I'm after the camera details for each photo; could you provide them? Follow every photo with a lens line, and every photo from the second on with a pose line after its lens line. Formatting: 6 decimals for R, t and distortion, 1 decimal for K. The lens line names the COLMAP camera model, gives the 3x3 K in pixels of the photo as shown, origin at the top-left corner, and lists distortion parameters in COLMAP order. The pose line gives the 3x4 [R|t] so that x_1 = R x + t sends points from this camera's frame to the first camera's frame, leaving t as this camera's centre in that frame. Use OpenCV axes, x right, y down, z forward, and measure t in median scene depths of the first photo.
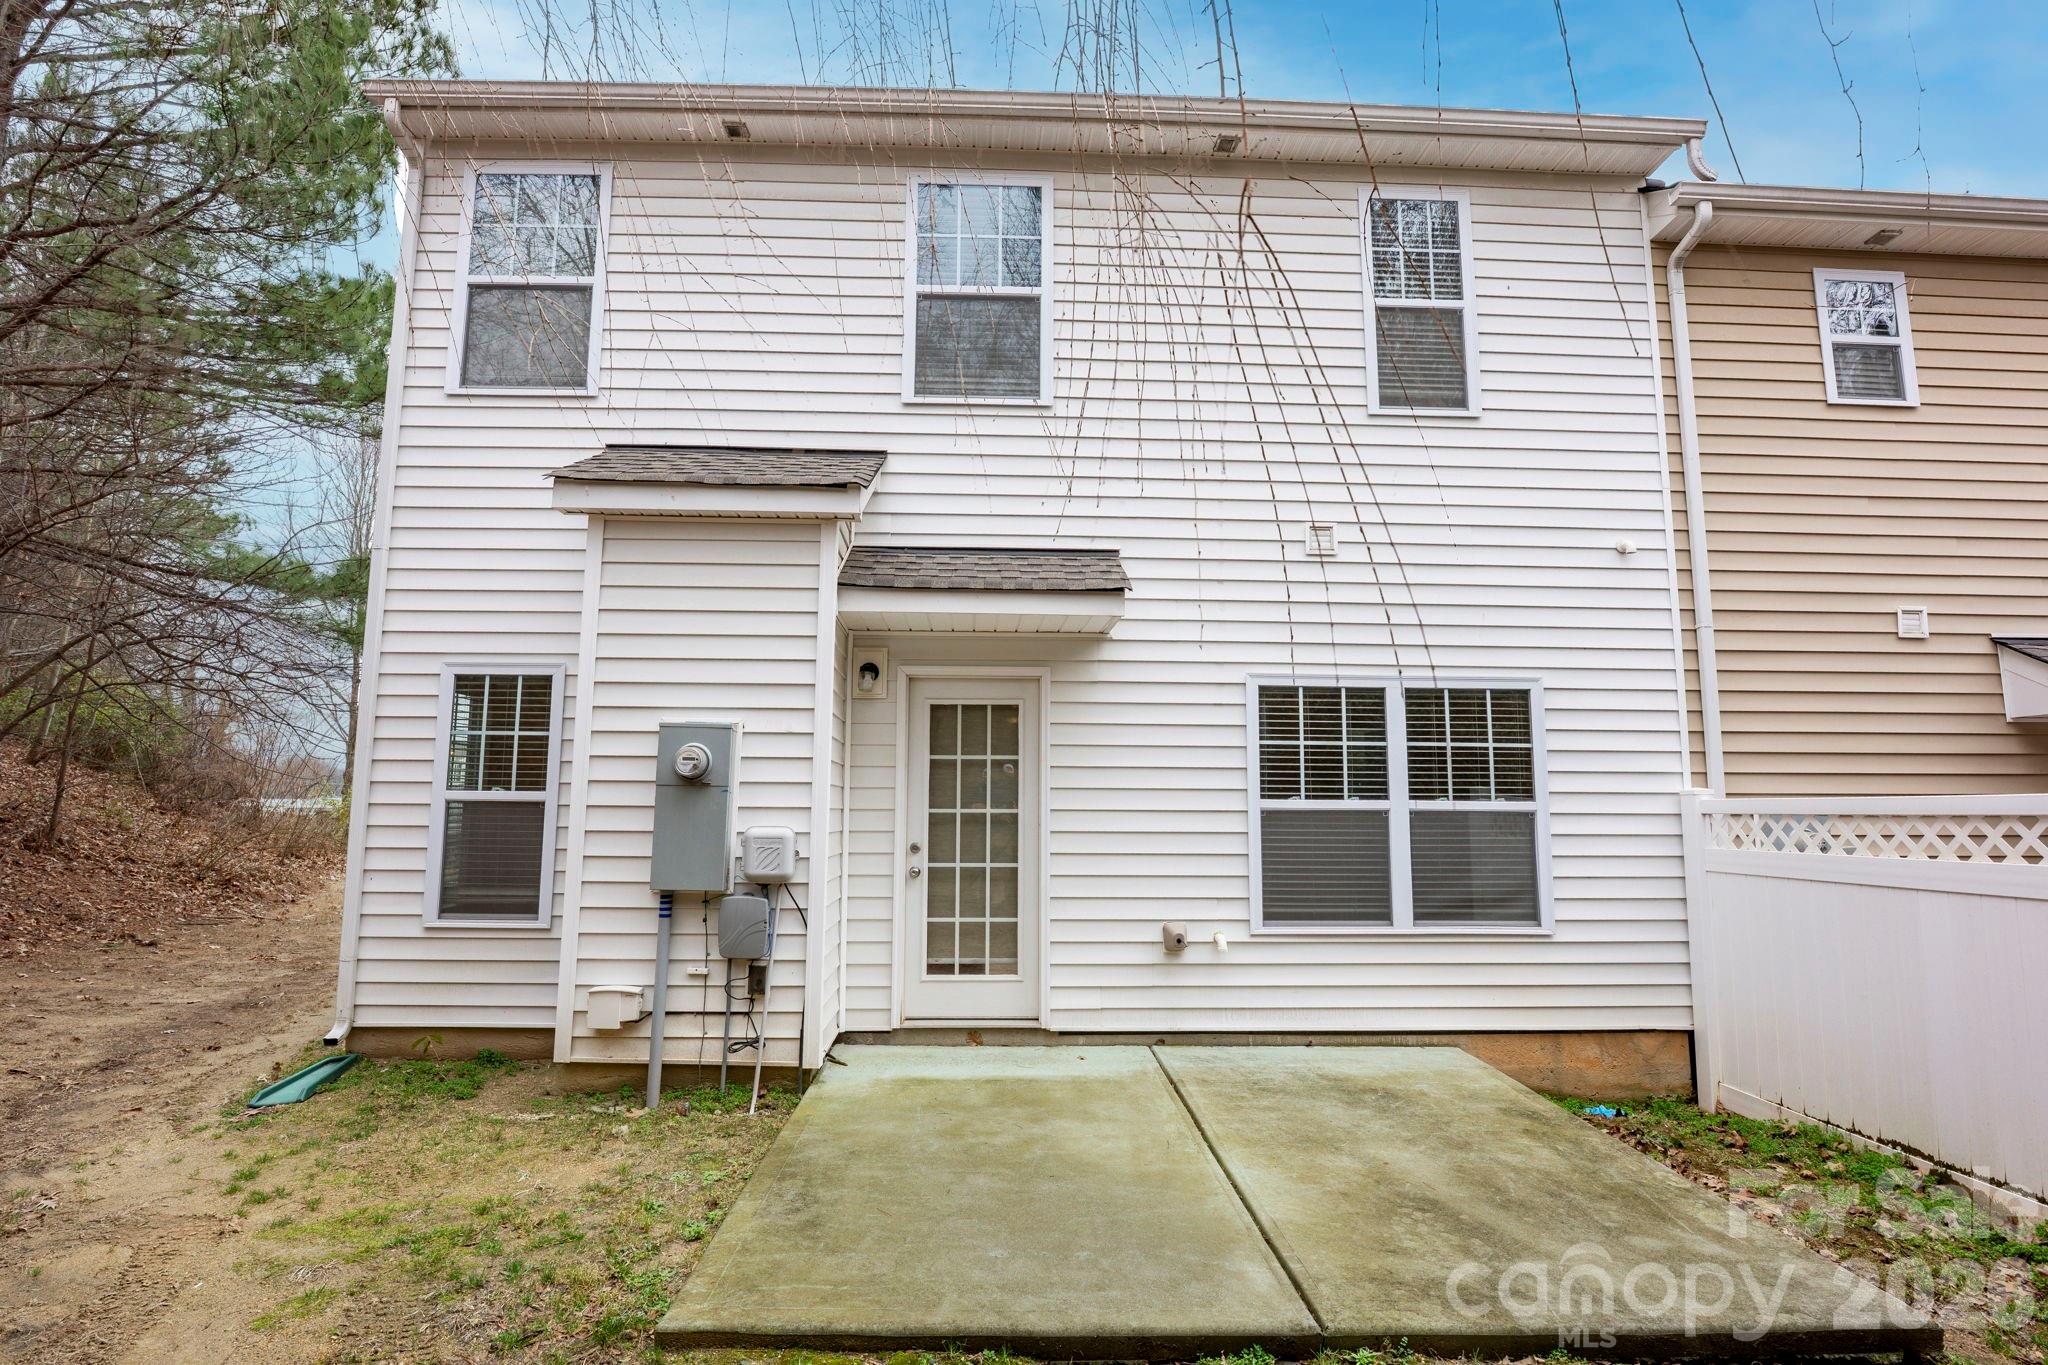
lens RADIAL K [[962.7, 0, 1024.0], [0, 962.7, 682.5], [0, 0, 1]] dist [-0.021732, 0.001292]
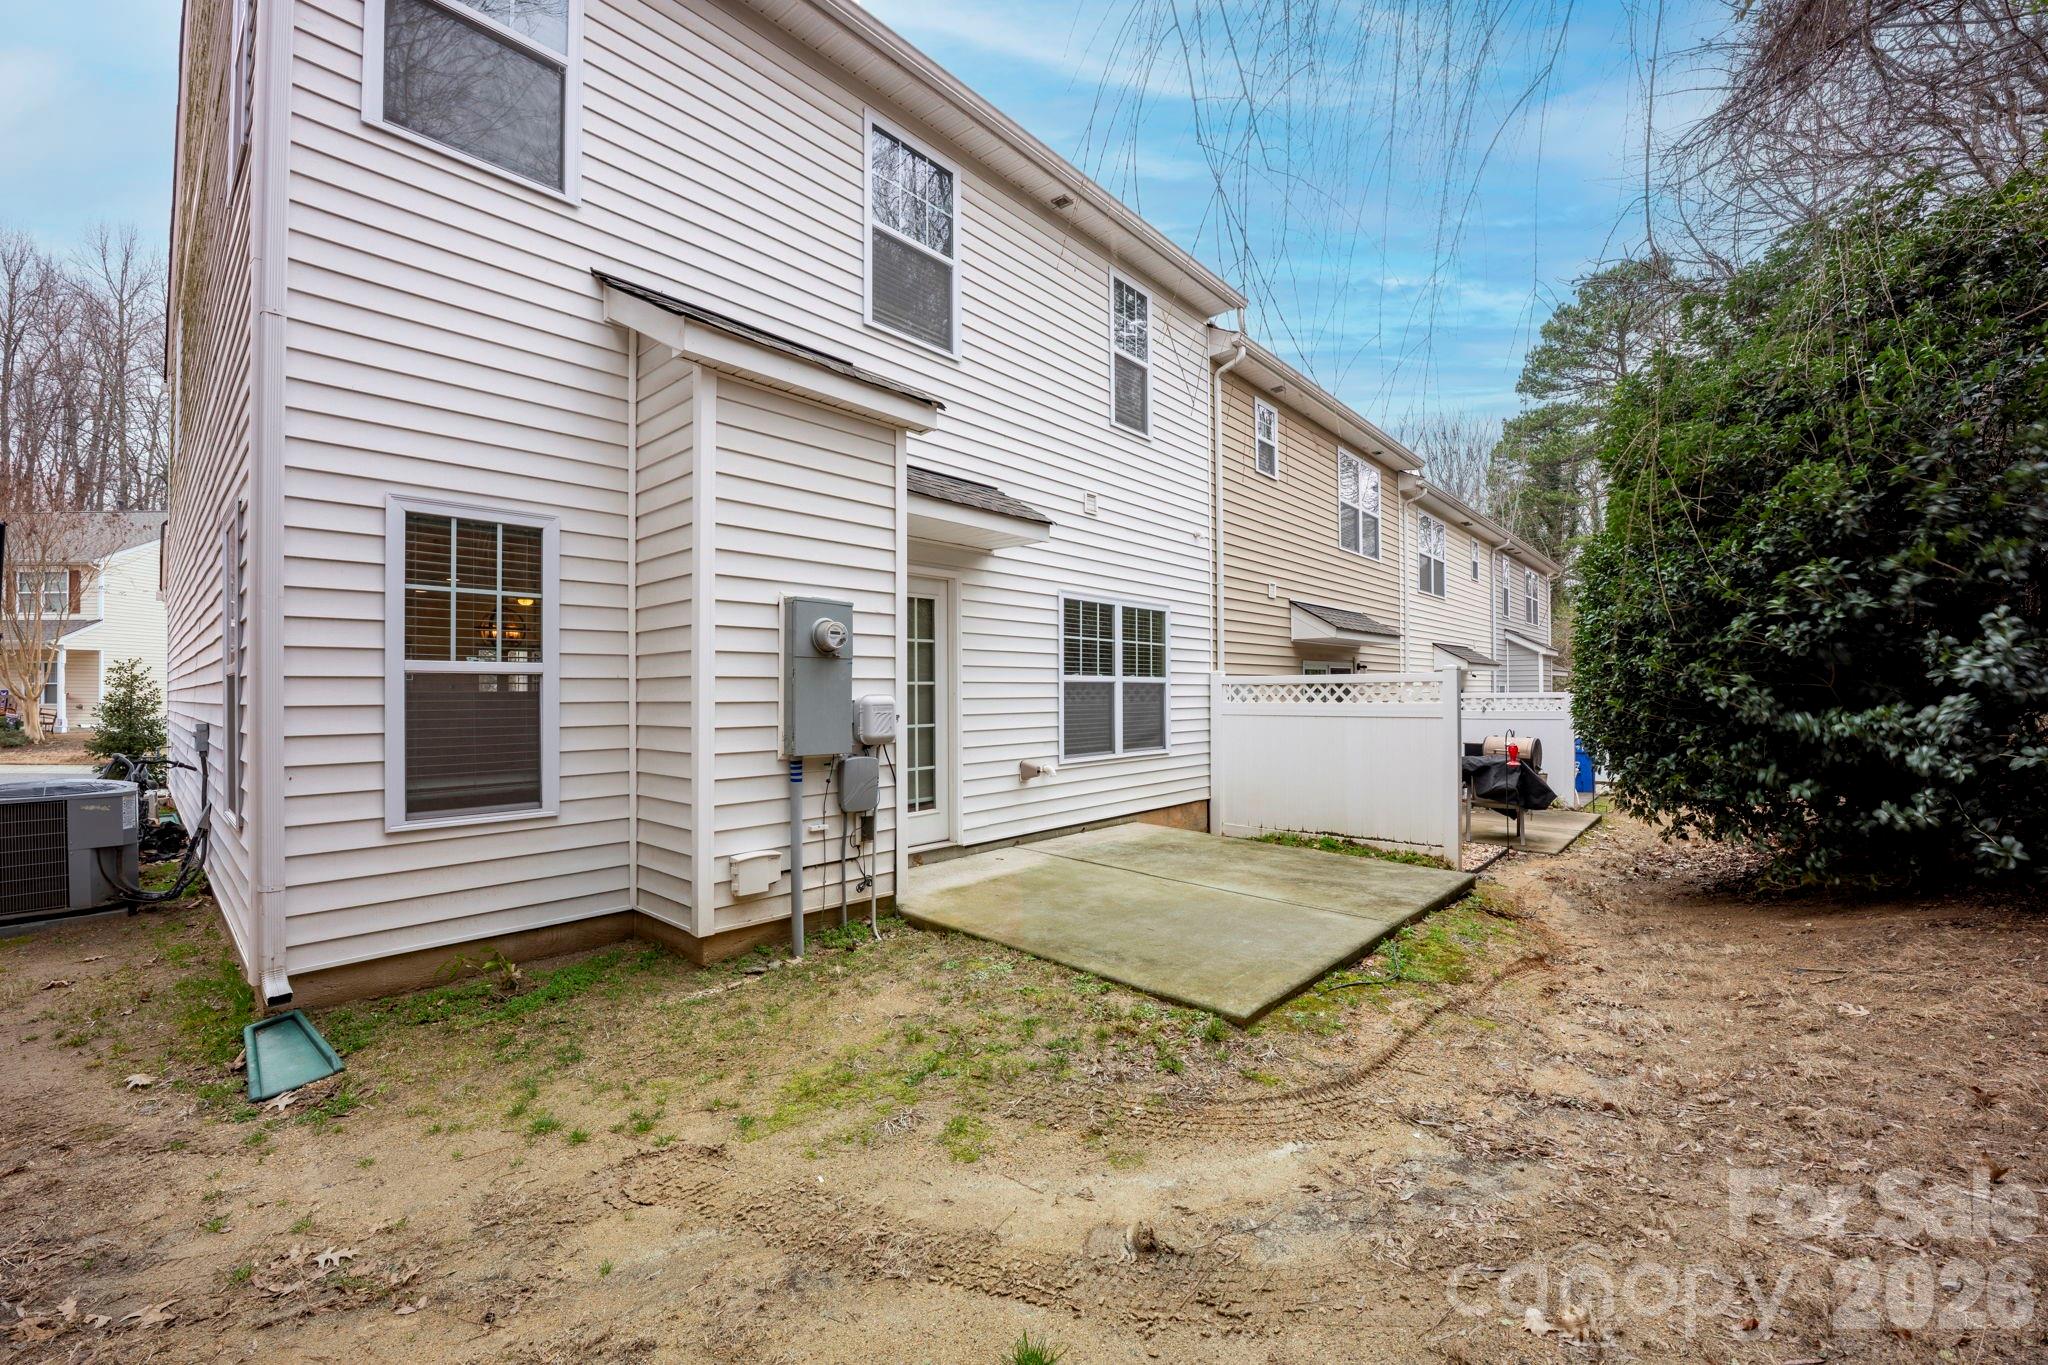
lens RADIAL K [[816.3, 0, 942.4], [0, 816.3, 674.2], [0, 0, 1]] dist [-0.020357, 0.000417]
pose [[0.720551, 0.006001, 0.693376, -0.774176], [-0.079648, 0.994060, 0.074167, 0.041843], [-0.688812, -0.108668, 0.716749, 0.226493]]
